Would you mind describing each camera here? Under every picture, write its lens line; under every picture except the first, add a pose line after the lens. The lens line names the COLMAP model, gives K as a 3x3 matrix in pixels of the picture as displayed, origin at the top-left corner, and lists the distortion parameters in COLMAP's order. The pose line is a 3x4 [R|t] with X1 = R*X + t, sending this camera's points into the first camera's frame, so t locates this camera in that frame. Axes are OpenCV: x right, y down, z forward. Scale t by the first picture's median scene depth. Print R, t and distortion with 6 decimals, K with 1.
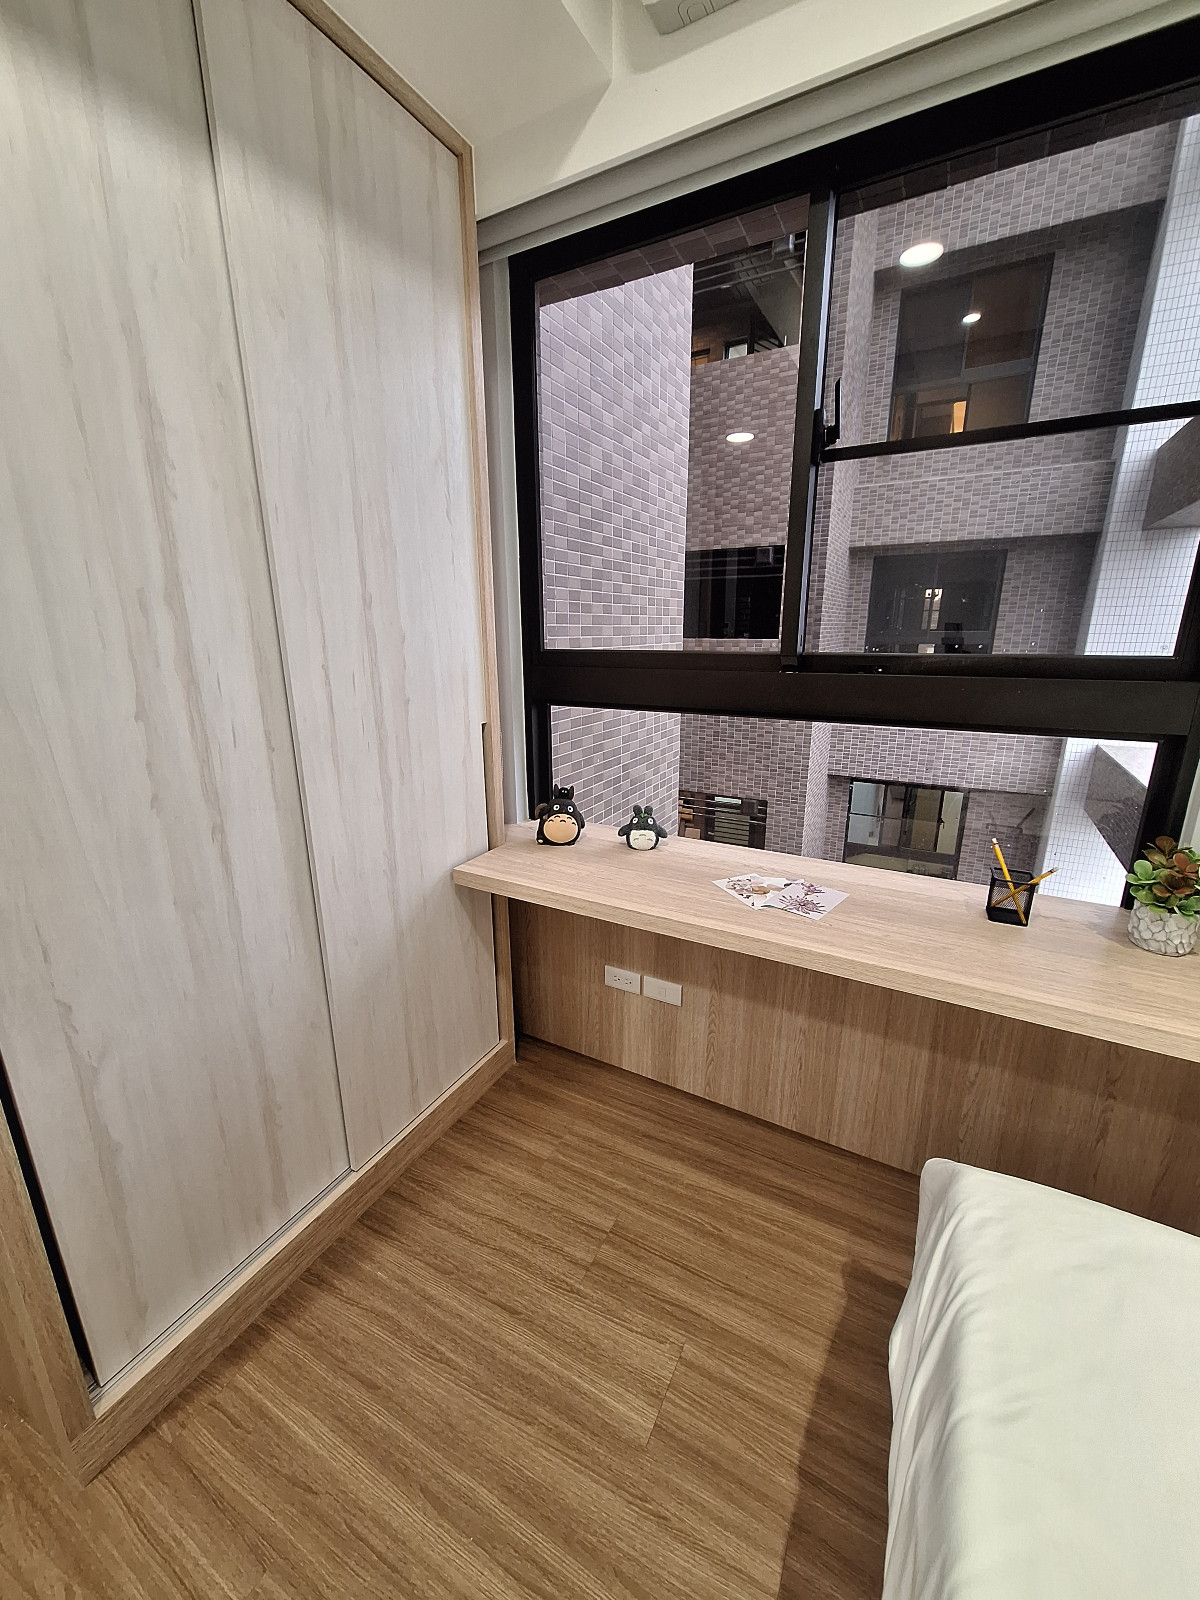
lens RADIAL K [[630.0, 0, 600.0], [0, 630.0, 800.0], [0, 0, 1]] dist [0.001938, 0.000544]
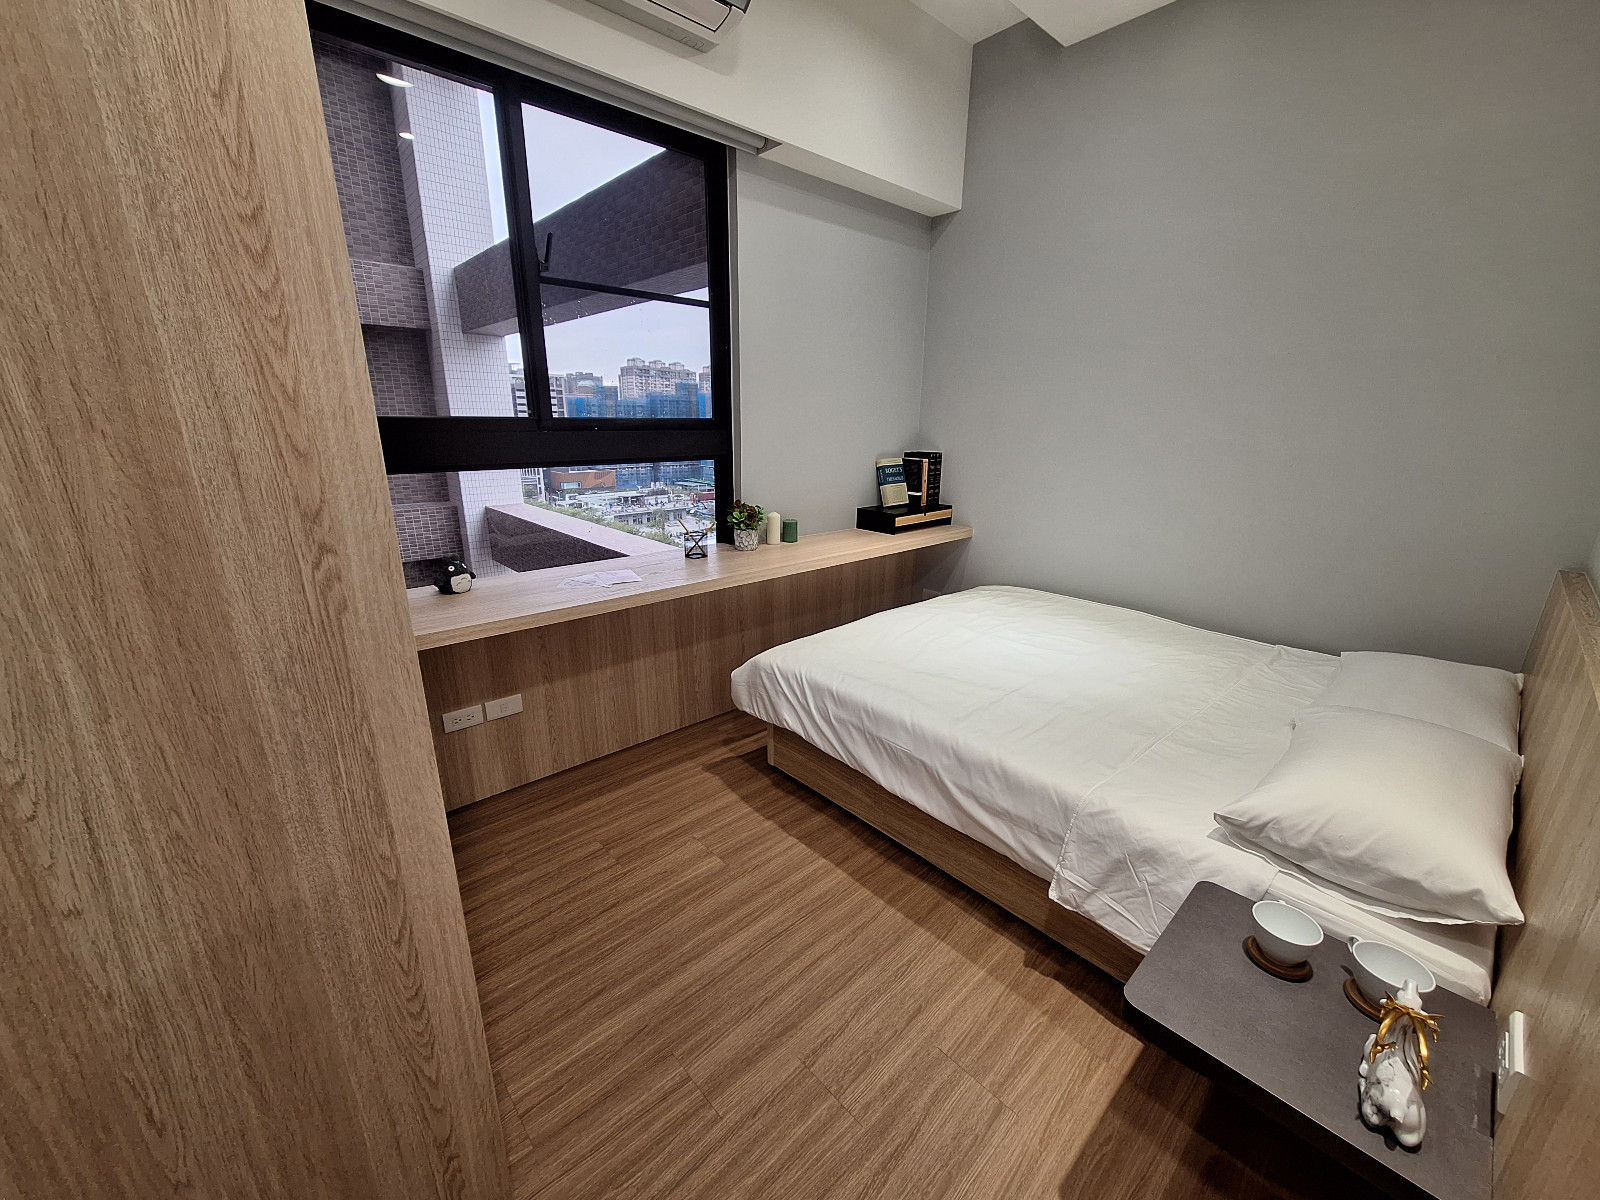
lens RADIAL K [[630.0, 0, 800.0], [0, 630.0, 600.0], [0, 0, 1]] dist [0.001938, 0.000544]
pose [[0.322662, -0.256513, 0.911093, -1.017772], [0.238405, 0.953568, 0.184041, 0.035834], [-0.915998, 0.157826, 0.368834, 0.036934]]
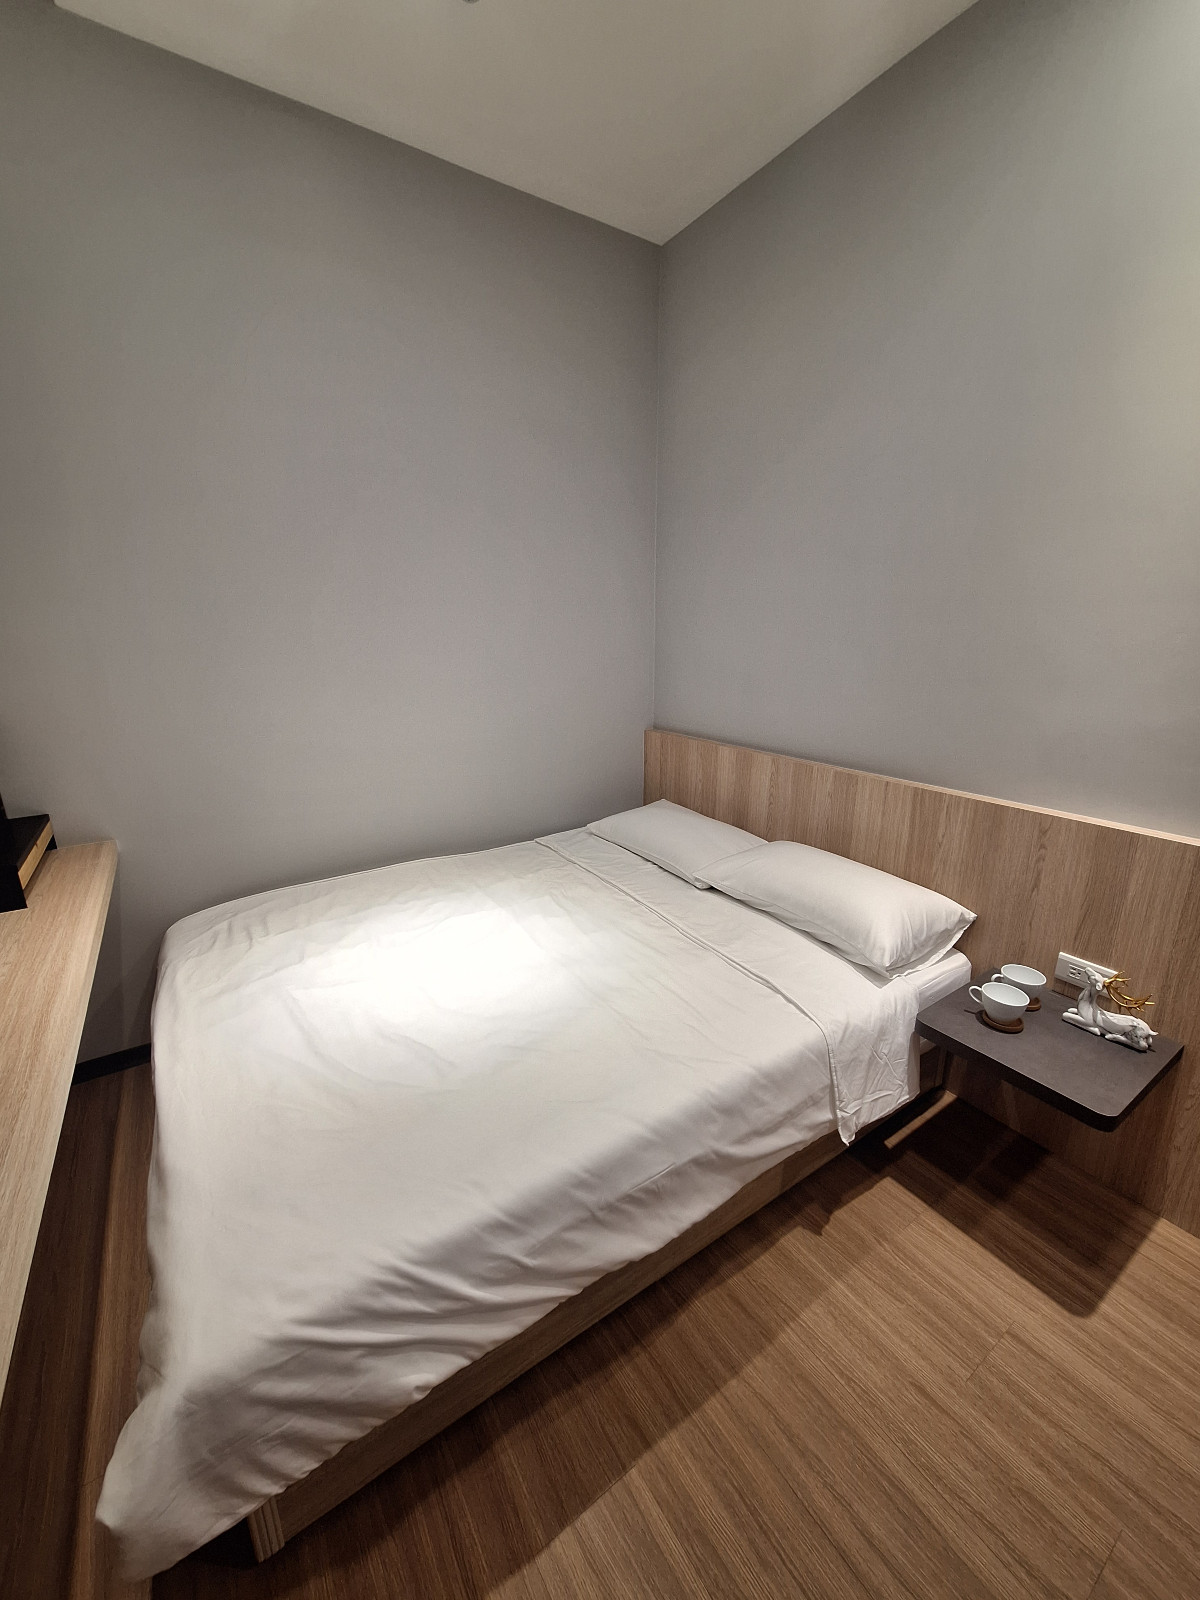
lens RADIAL K [[630.0, 0, 600.0], [0, 630.0, 800.0], [0, 0, 1]] dist [0.001938, 0.000544]
pose [[-0.882957, -0.111399, 0.456046, -0.080339], [0.137964, 0.866967, 0.478889, -0.218940], [-0.448724, 0.485756, -0.750125, 0.803289]]
